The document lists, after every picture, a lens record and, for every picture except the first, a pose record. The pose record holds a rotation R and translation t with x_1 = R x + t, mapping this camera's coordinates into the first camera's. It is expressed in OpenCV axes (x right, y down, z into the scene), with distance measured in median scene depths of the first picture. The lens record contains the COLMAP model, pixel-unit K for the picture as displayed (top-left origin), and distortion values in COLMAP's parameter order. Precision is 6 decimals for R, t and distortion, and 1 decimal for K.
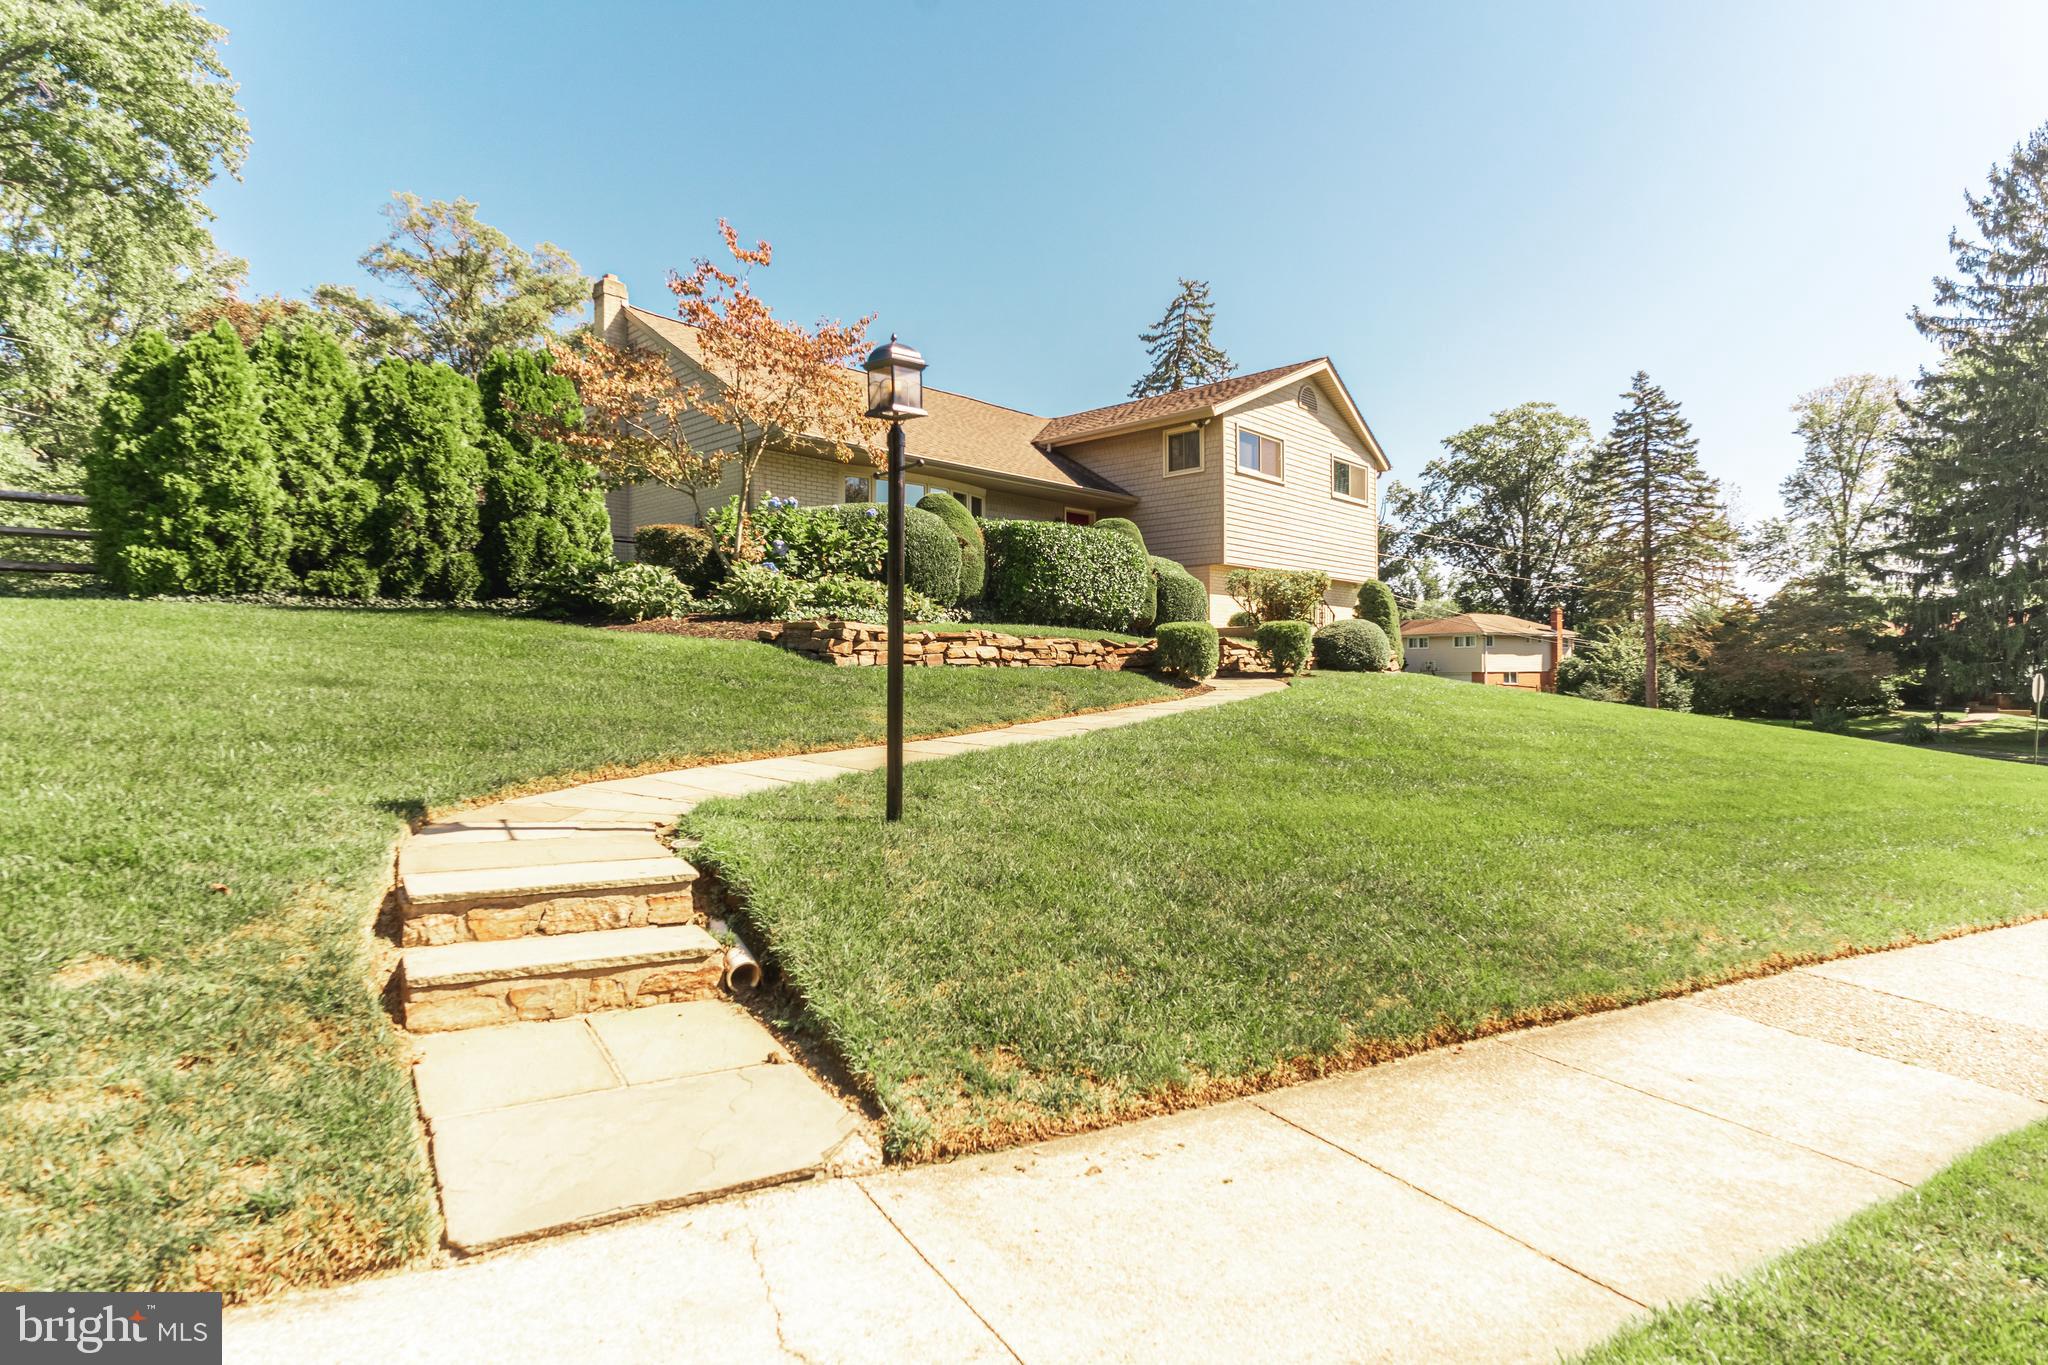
lens RADIAL K [[1056.6, 0, 1018.7], [0, 1056.6, 676.3], [0, 0, 1]] dist [-0.005565, 0.001442]
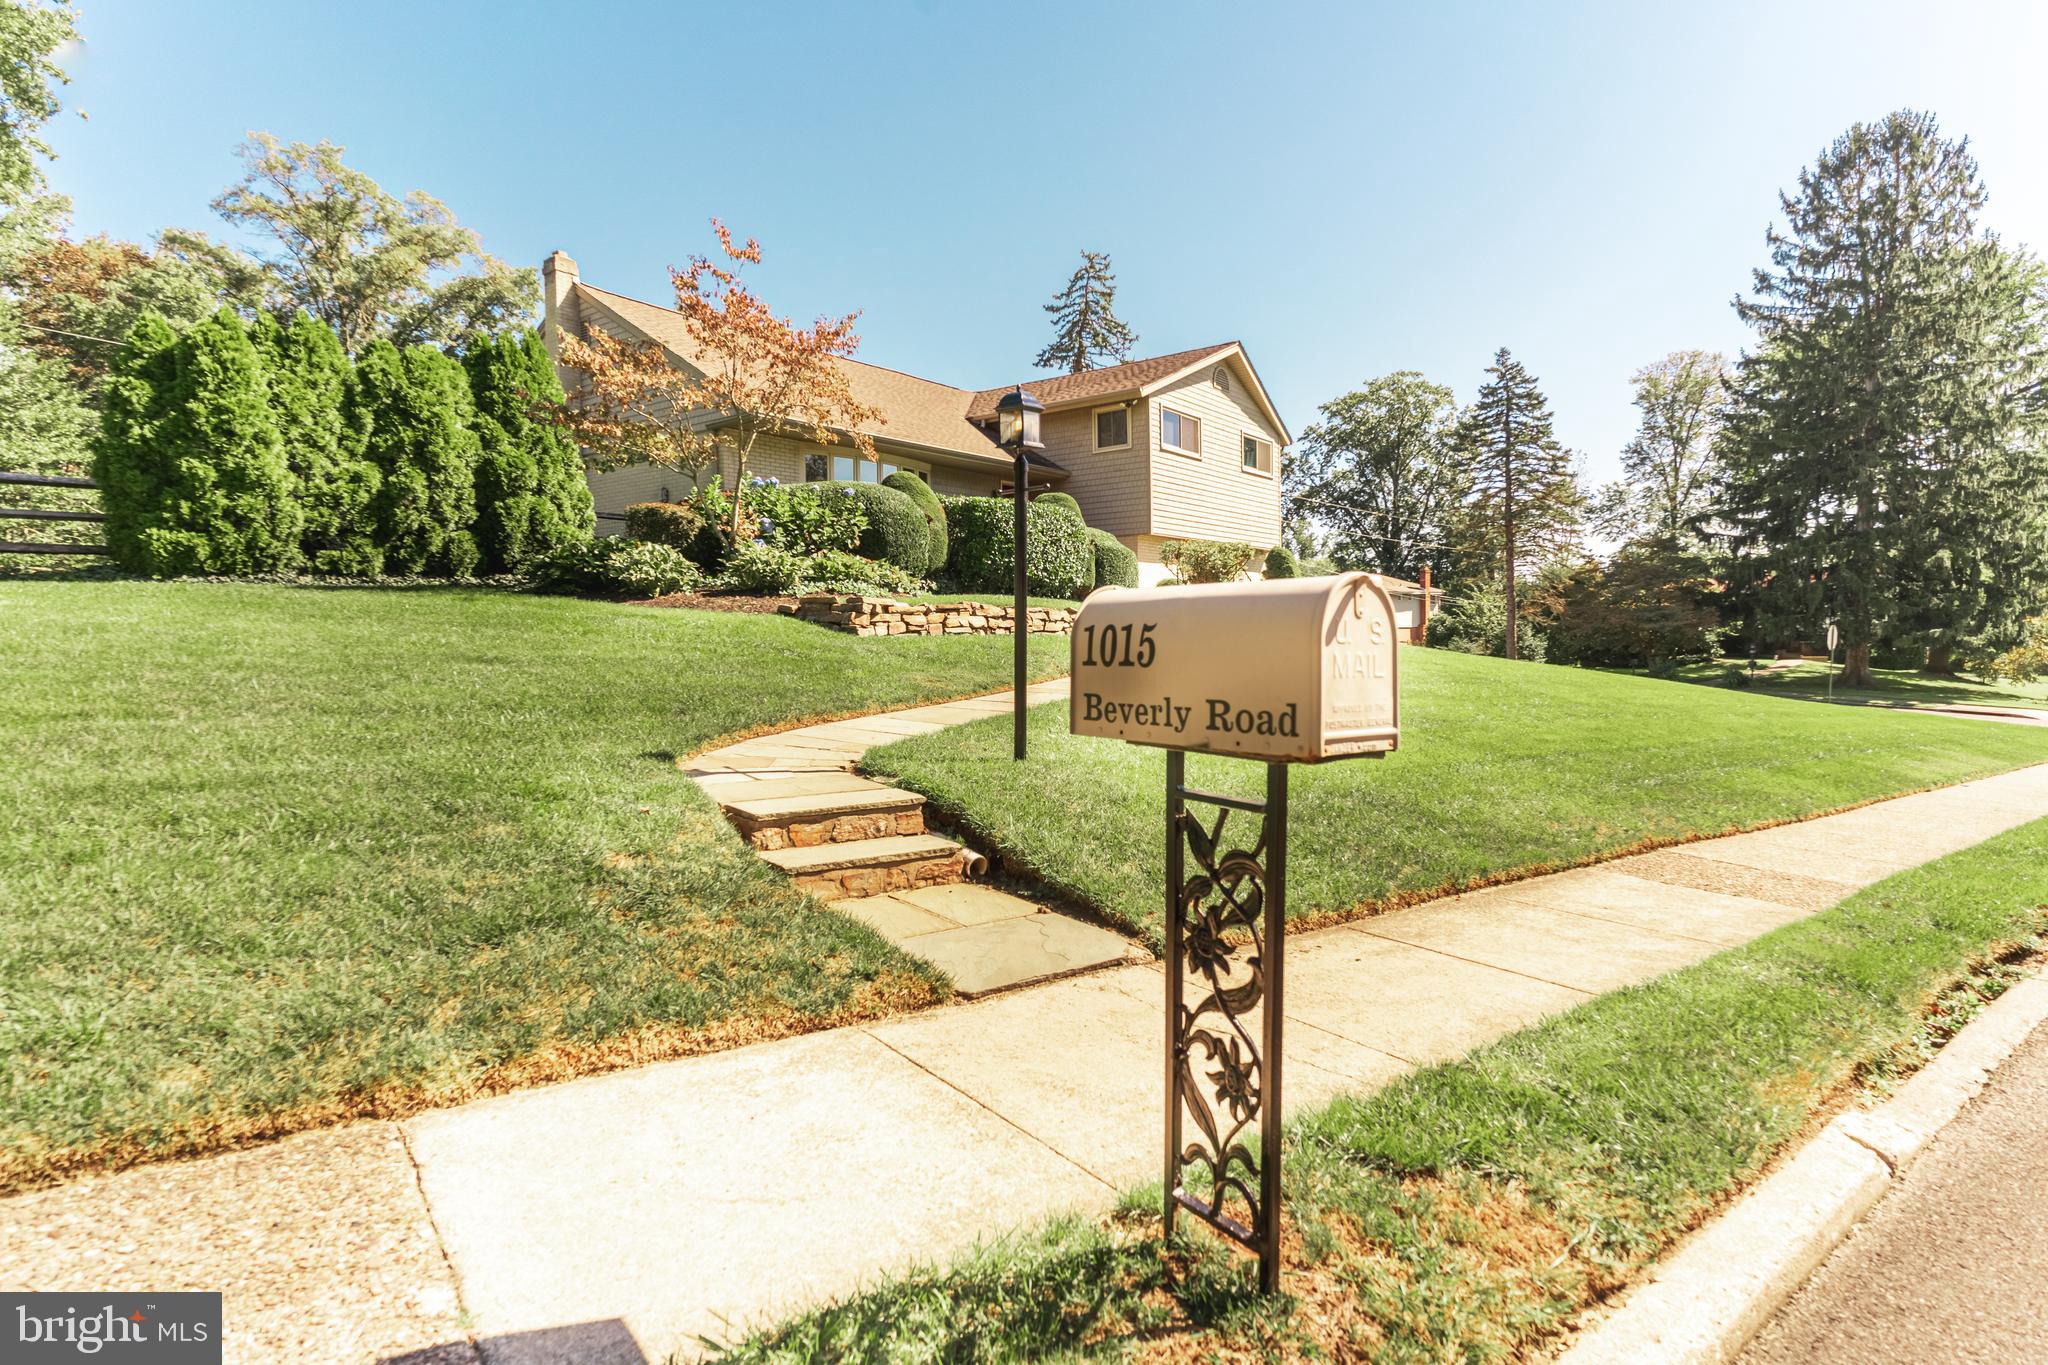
lens RADIAL K [[1058.4, 0, 1020.7], [0, 1058.4, 675.3], [0, 0, 1]] dist [-0.004617, 0.000207]
pose [[0.993579, -0.017839, 0.111727, -0.079962], [0.013749, 0.999211, 0.037271, -0.005070], [-0.112303, -0.035496, 0.993040, -0.089236]]
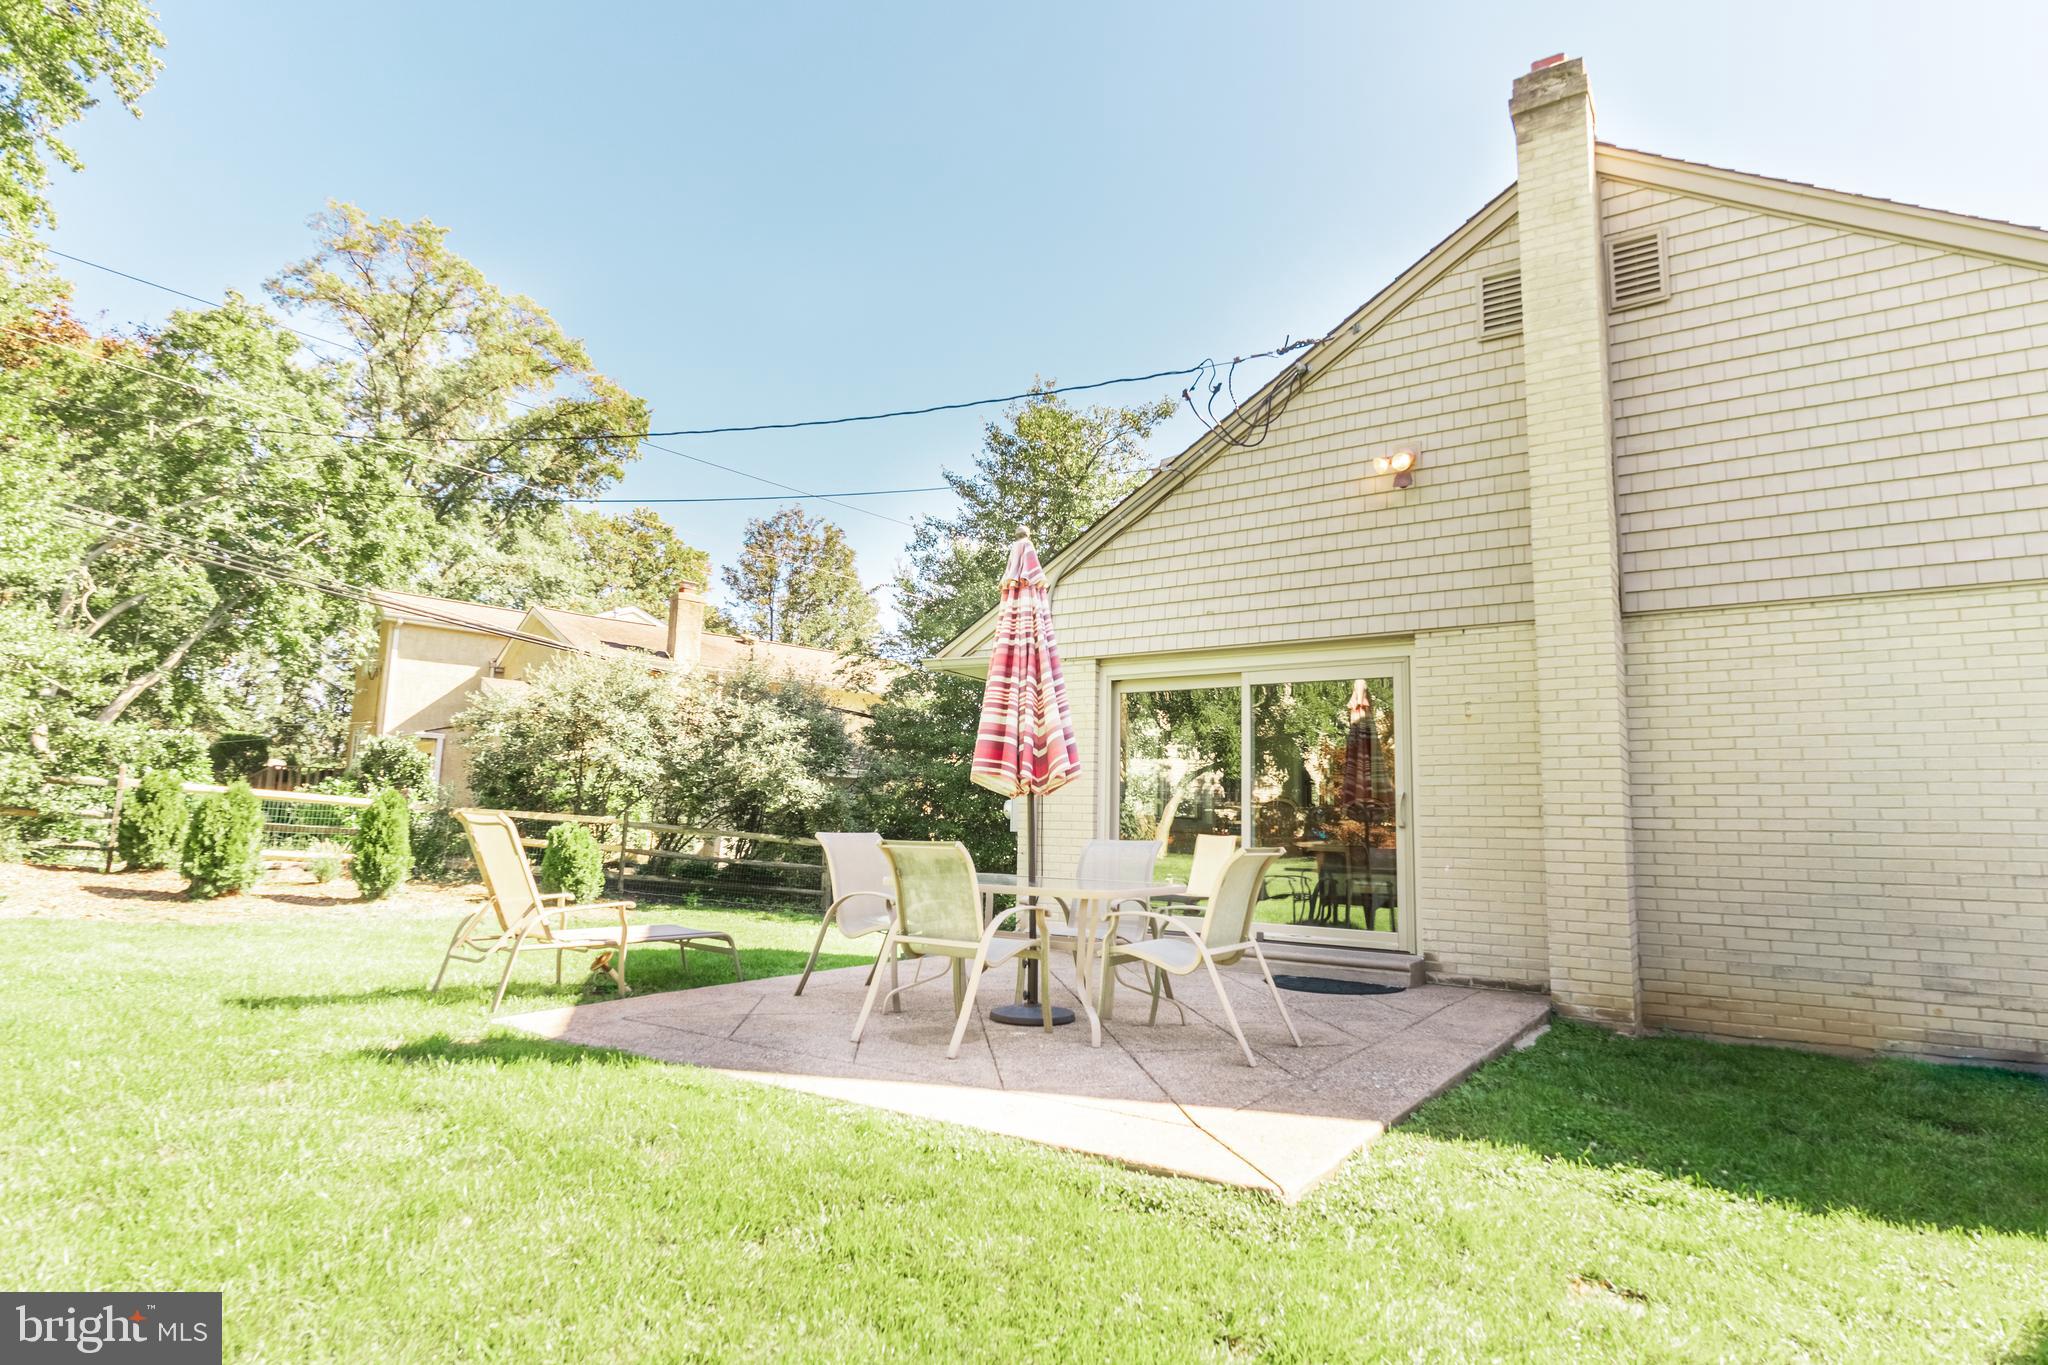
lens RADIAL K [[1058.4, 0, 1020.7], [0, 1058.4, 675.3], [0, 0, 1]] dist [-0.004617, 0.000207]
pose [[0.985222, 0.046498, 0.164851, -0.741333], [-0.020609, 0.987636, -0.155406, -0.081061], [-0.170039, 0.149712, 0.973998, 0.816208]]
